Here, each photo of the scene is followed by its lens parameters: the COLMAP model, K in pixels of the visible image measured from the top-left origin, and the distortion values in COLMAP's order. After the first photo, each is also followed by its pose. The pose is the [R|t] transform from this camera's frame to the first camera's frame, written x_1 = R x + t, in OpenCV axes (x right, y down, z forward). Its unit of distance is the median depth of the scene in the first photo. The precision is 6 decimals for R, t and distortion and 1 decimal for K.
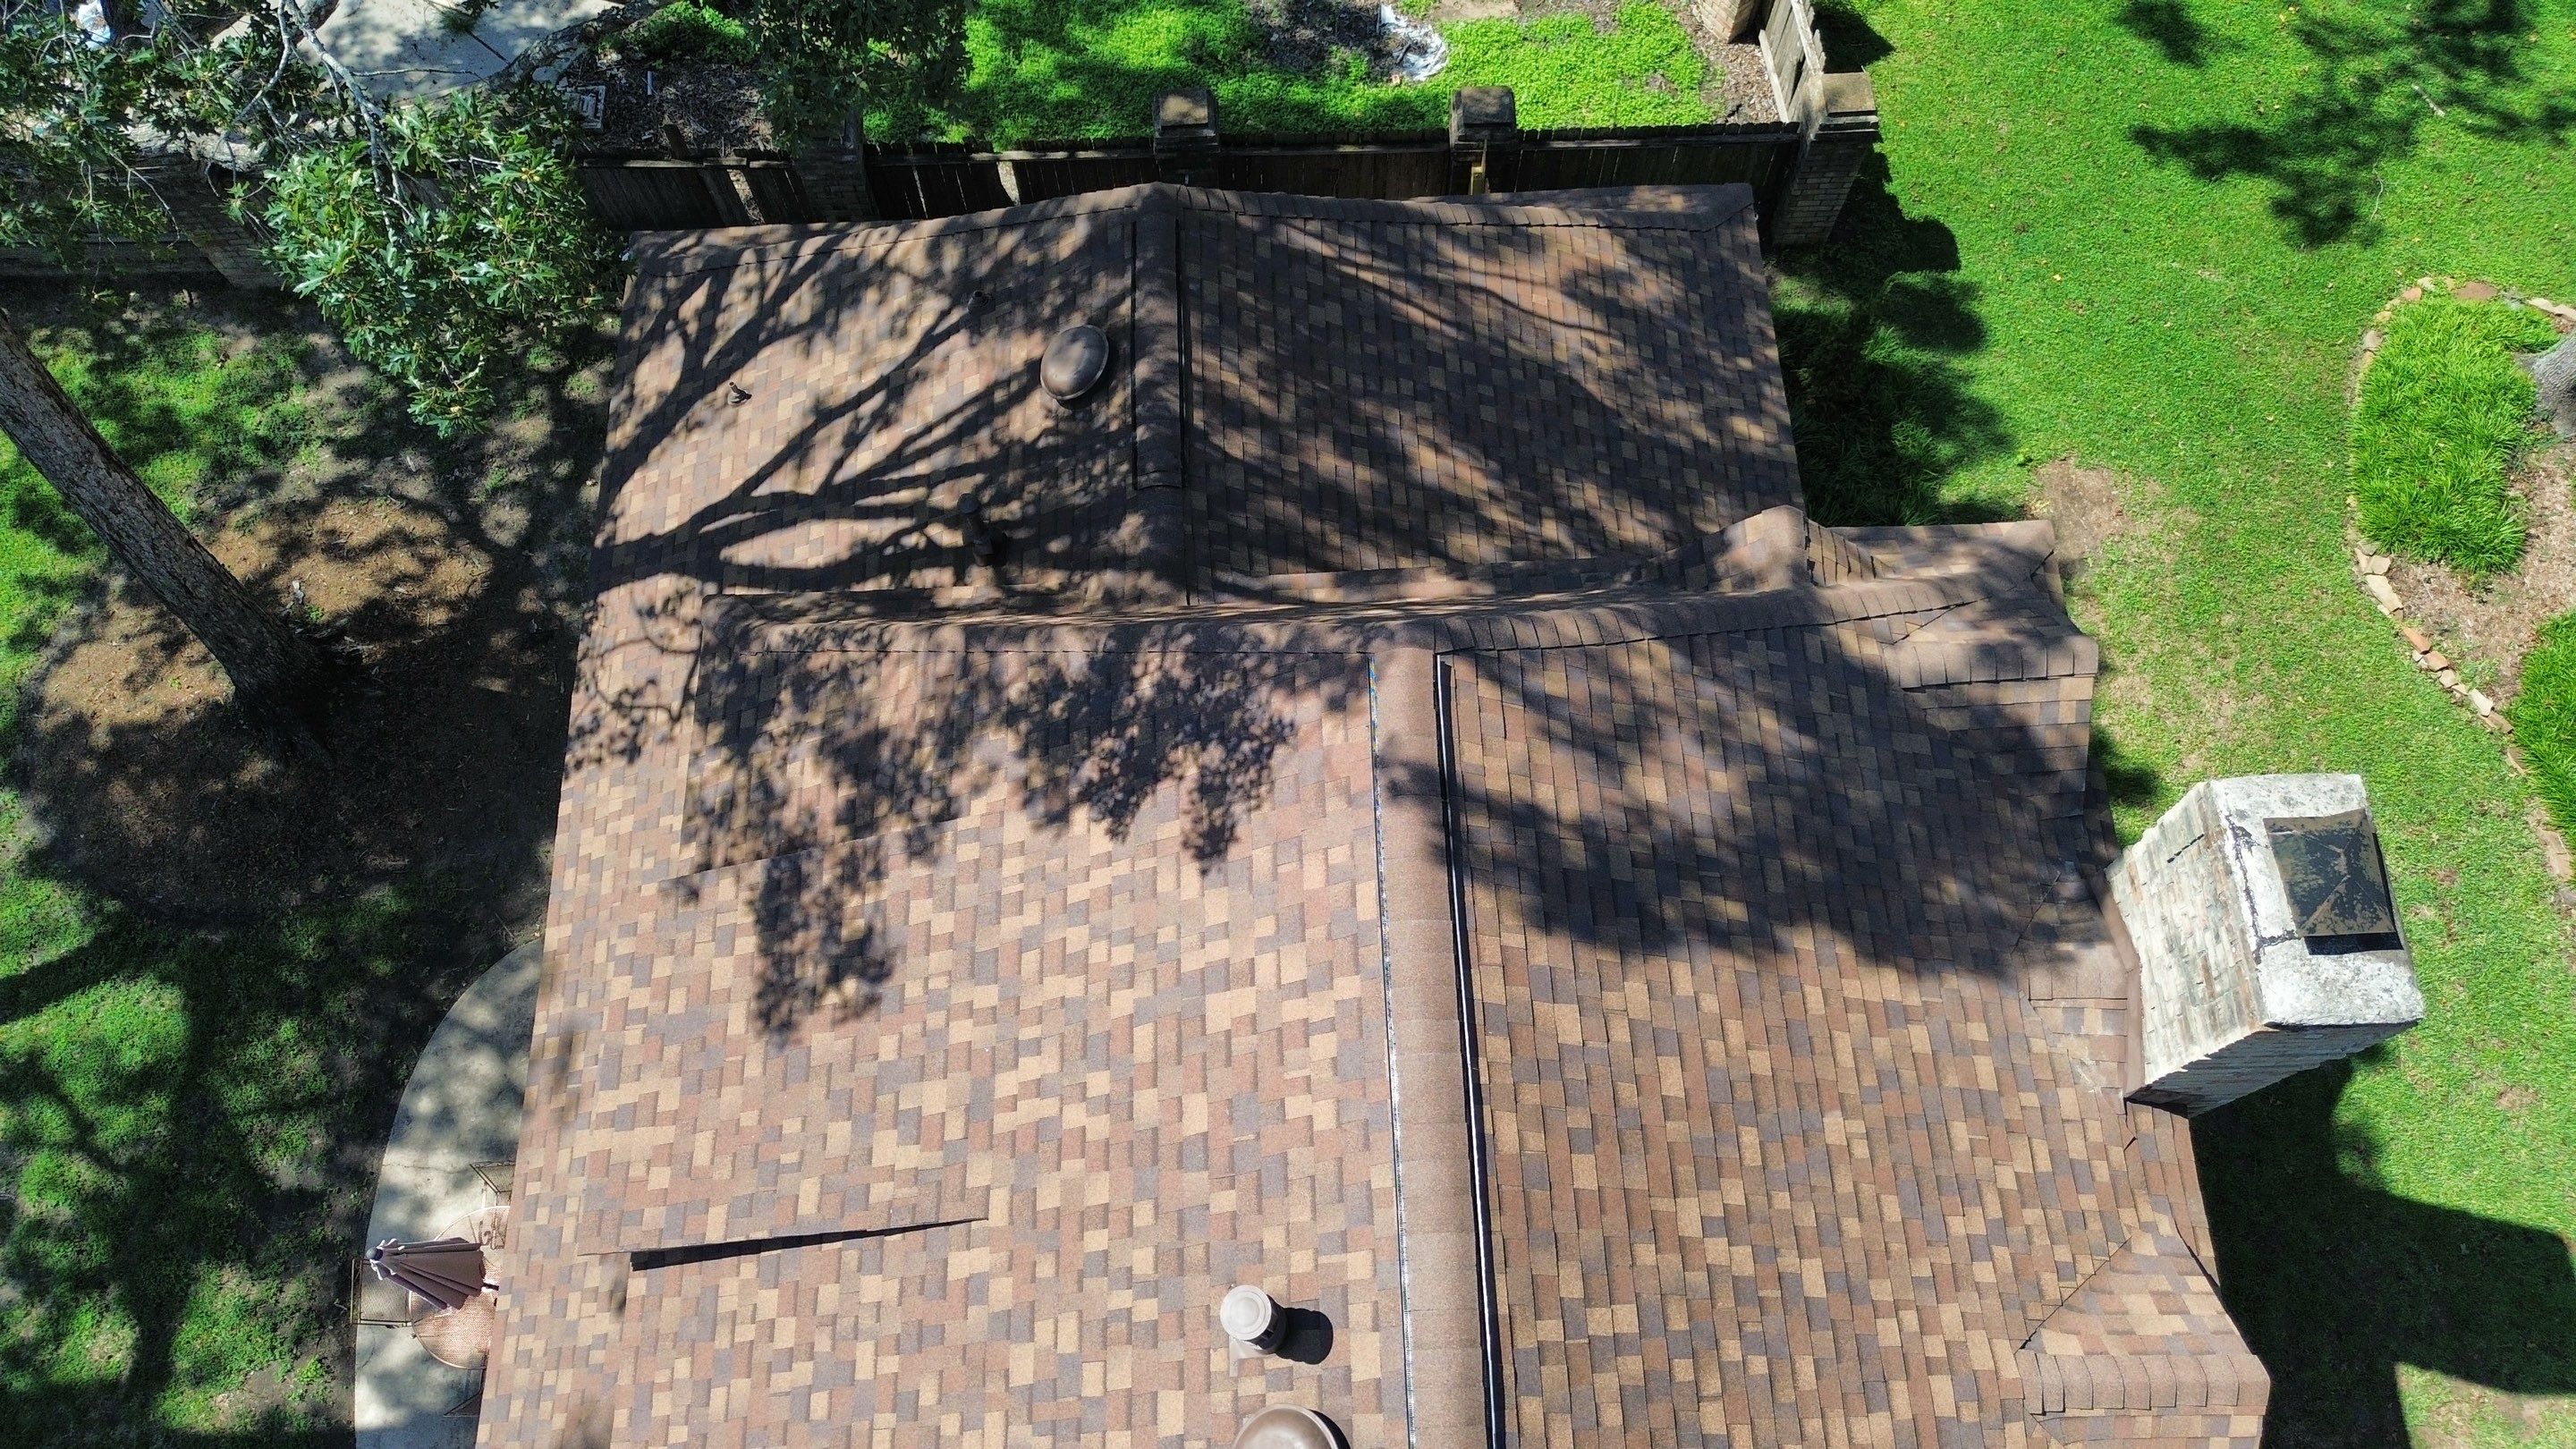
lens RADIAL K [[1823.5, 0, 1306.2], [0, 1823.5, 724.4], [0, 0, 1]] dist [0.087187, -0.068893]
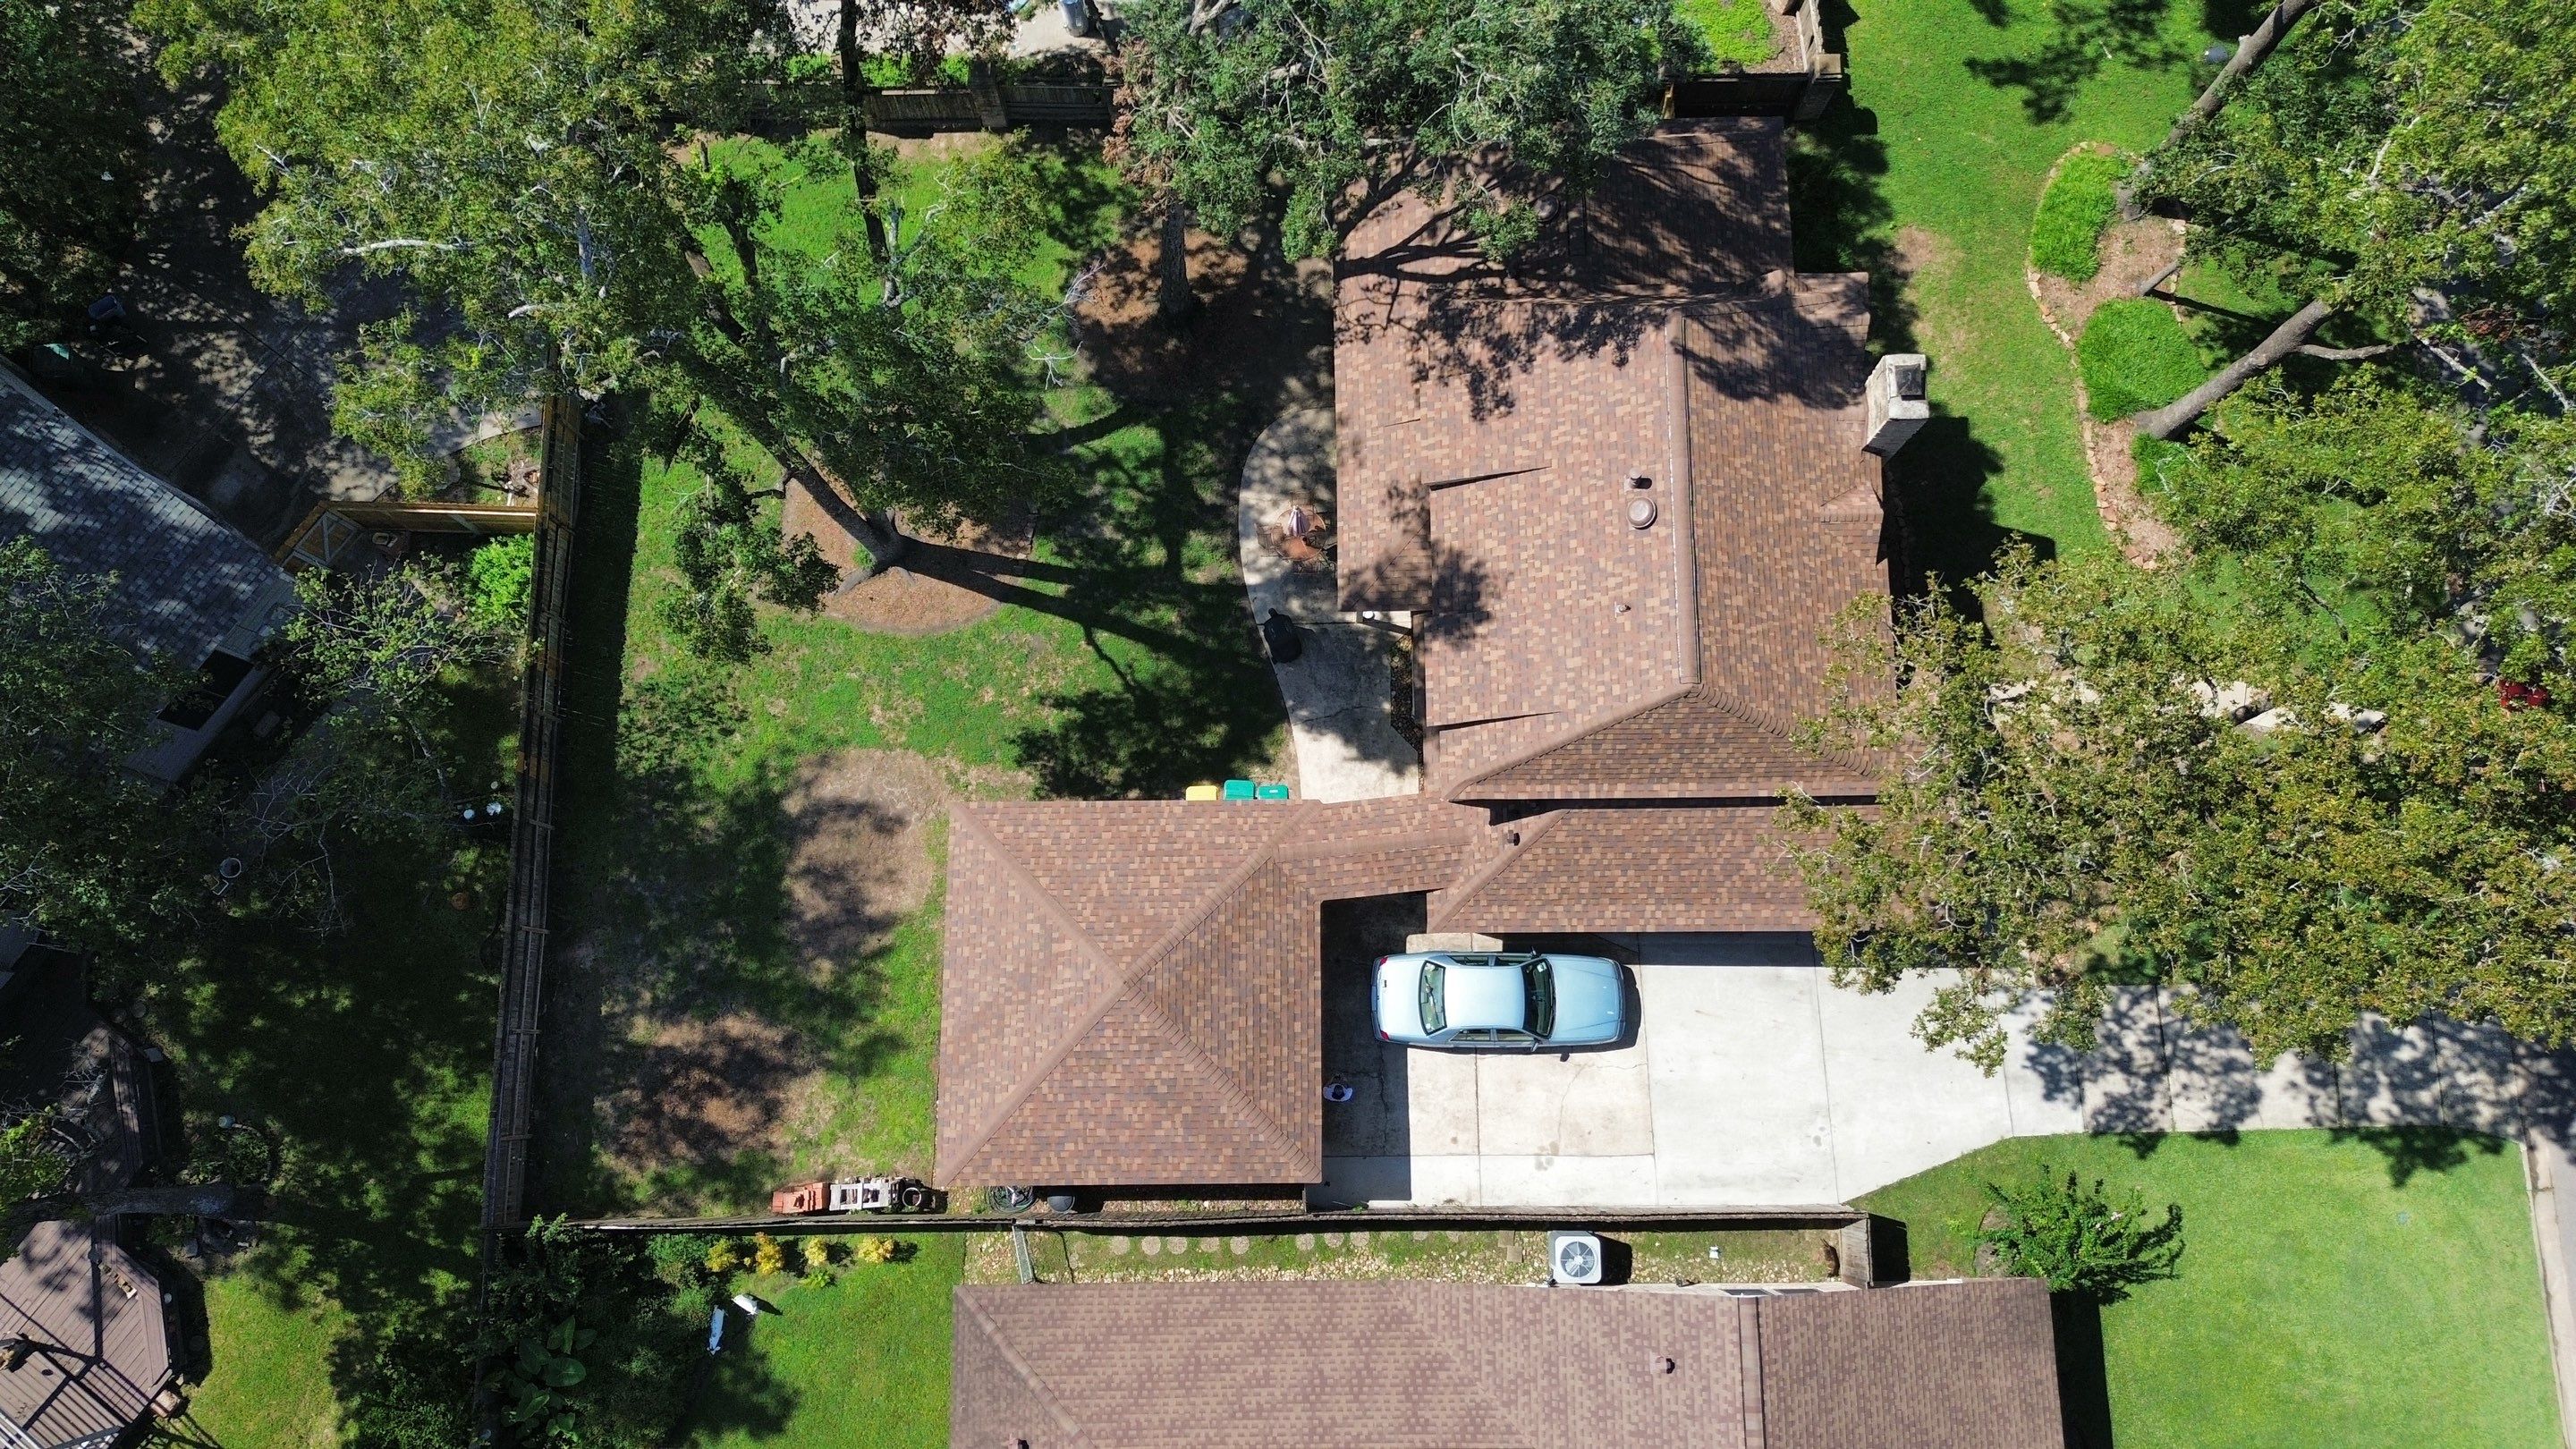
lens RADIAL K [[1823.5, 0, 1315.4], [0, 1823.5, 754.0], [0, 0, 1]] dist [0.087187, -0.068893]
pose [[0.999630, 0.027186, 0.000228, -0.476687], [-0.026585, 0.975691, 0.217533, 0.028110], [0.005692, -0.217459, 0.976053, -2.086782]]
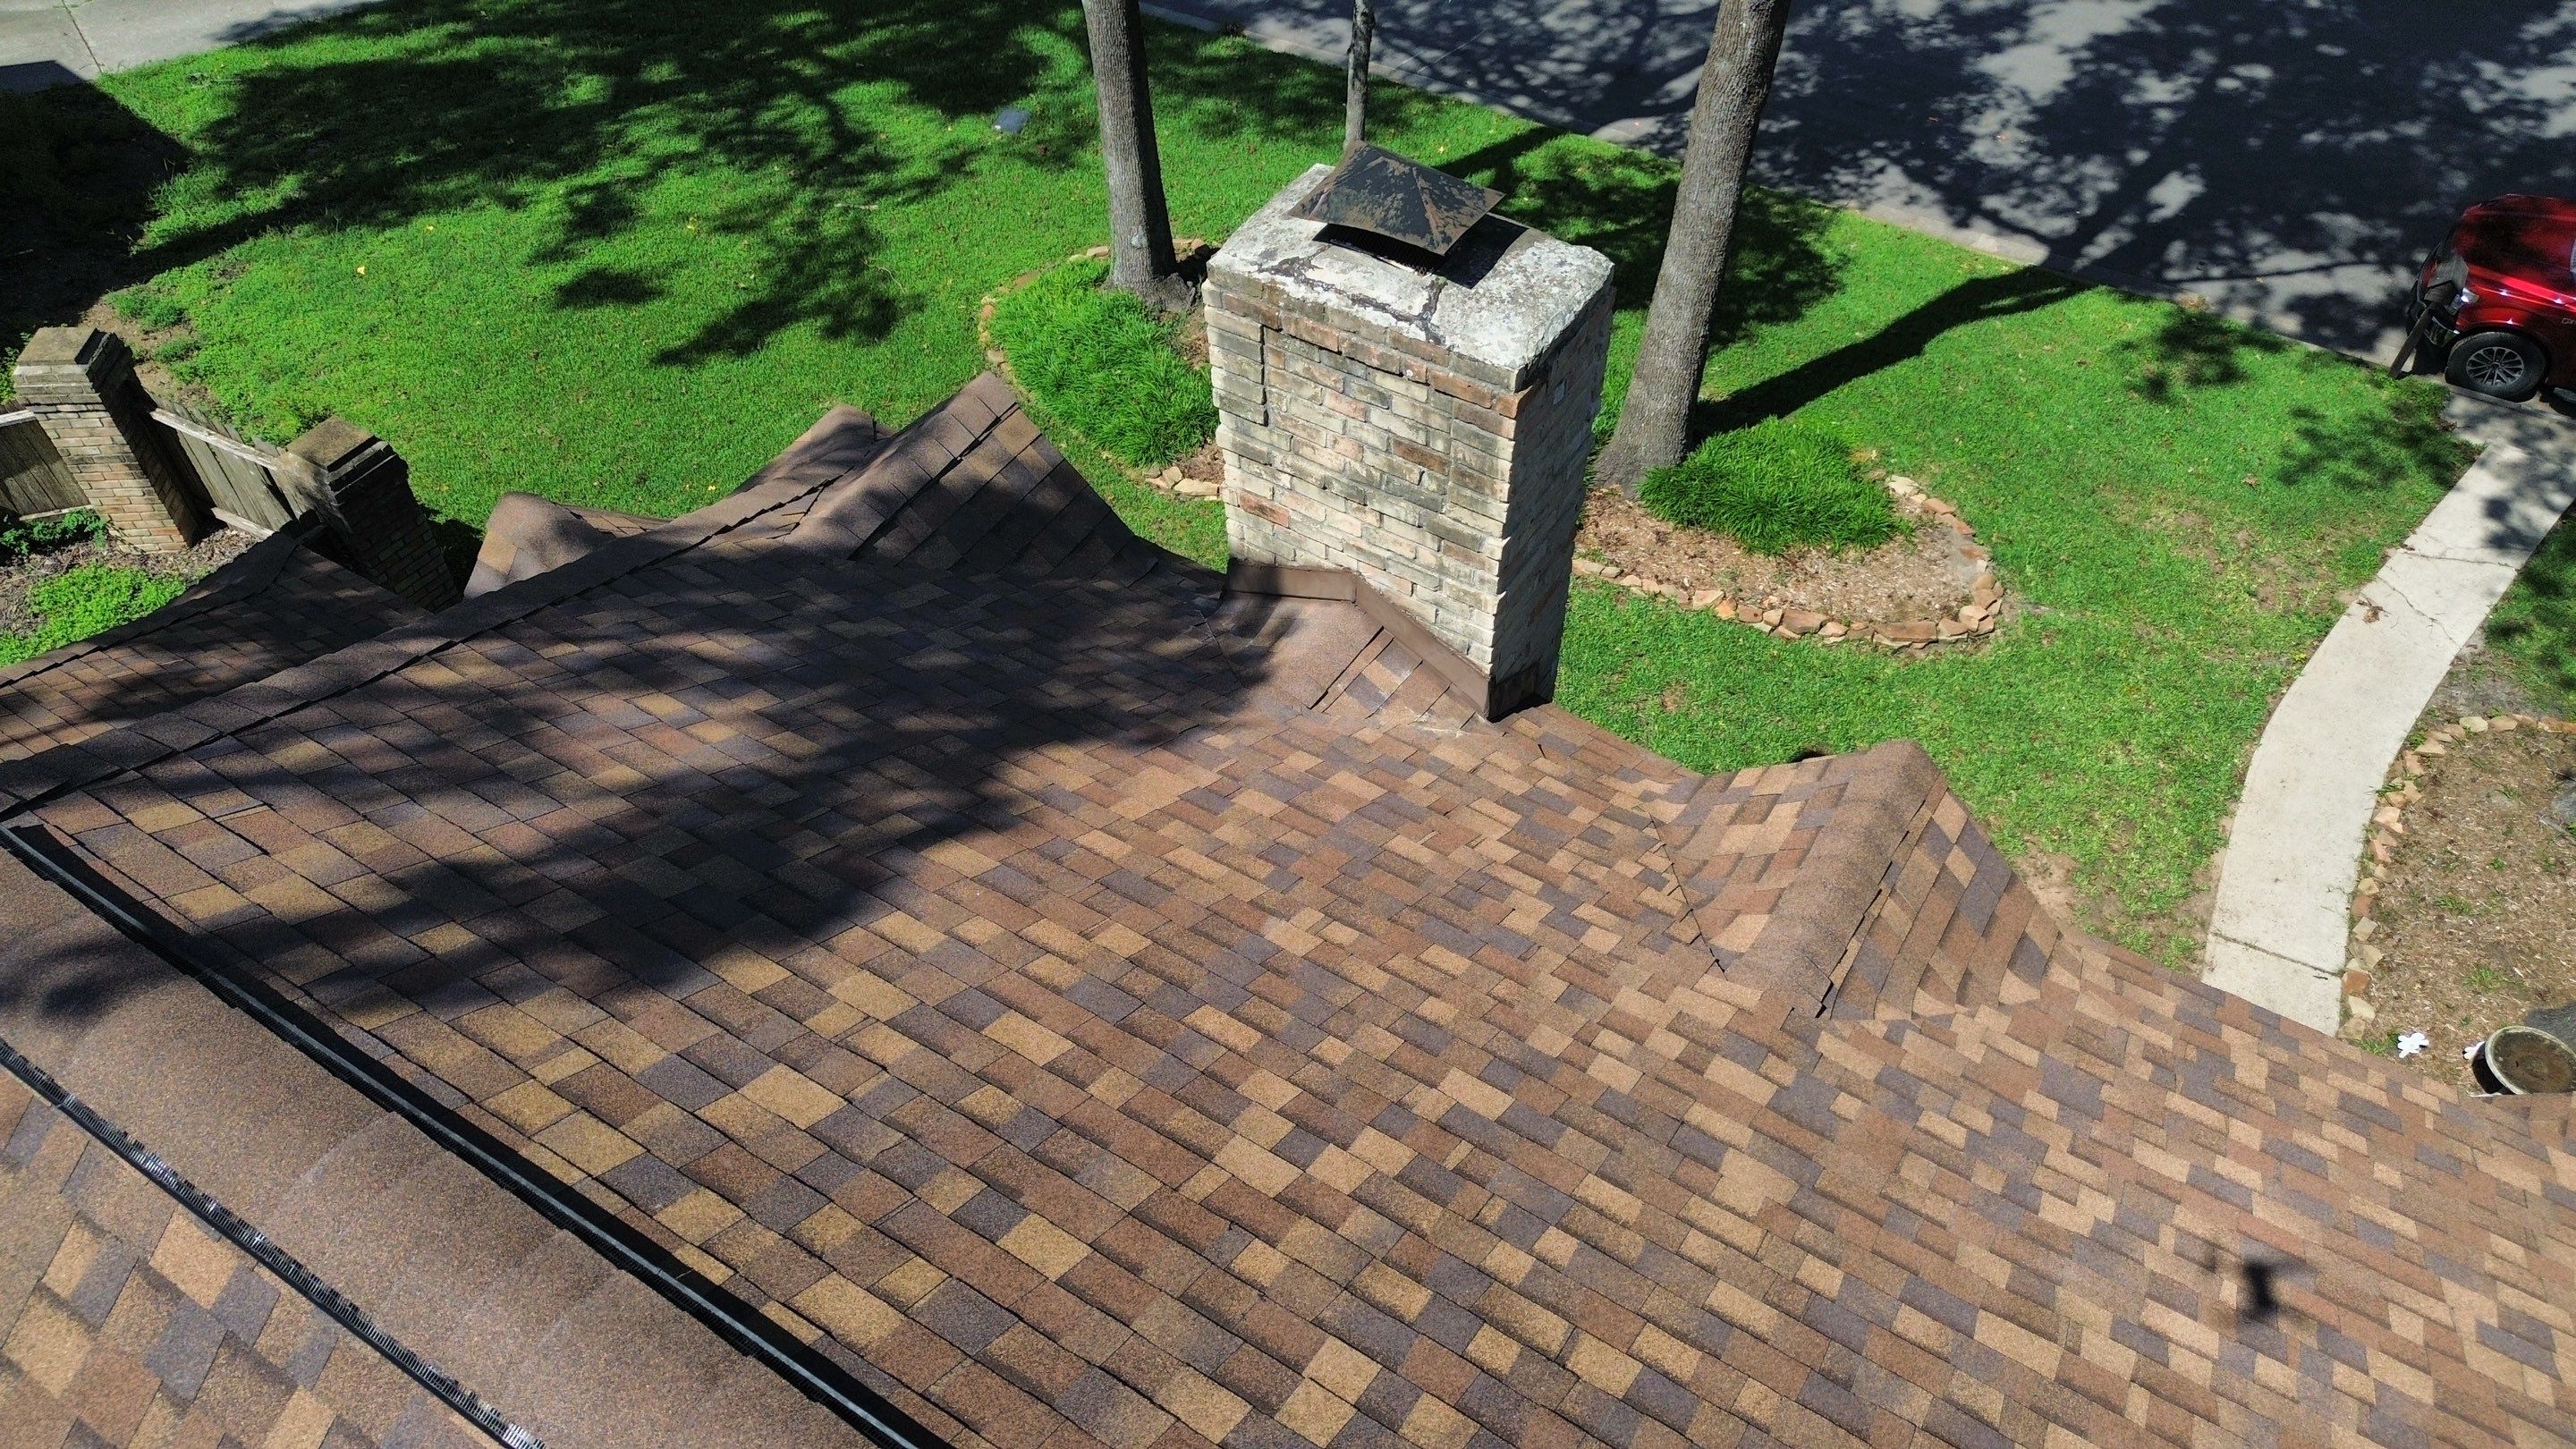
lens RADIAL K [[1826.3, 0, 1292.4], [0, 1826.3, 710.7], [0, 0, 1]] dist [0.068127, -0.060294]
pose [[0.563530, -0.608607, 0.558599, 0.010472], [0.764614, 0.640249, -0.073797, 0.160183], [-0.312729, 0.468699, 0.826149, 0.369524]]
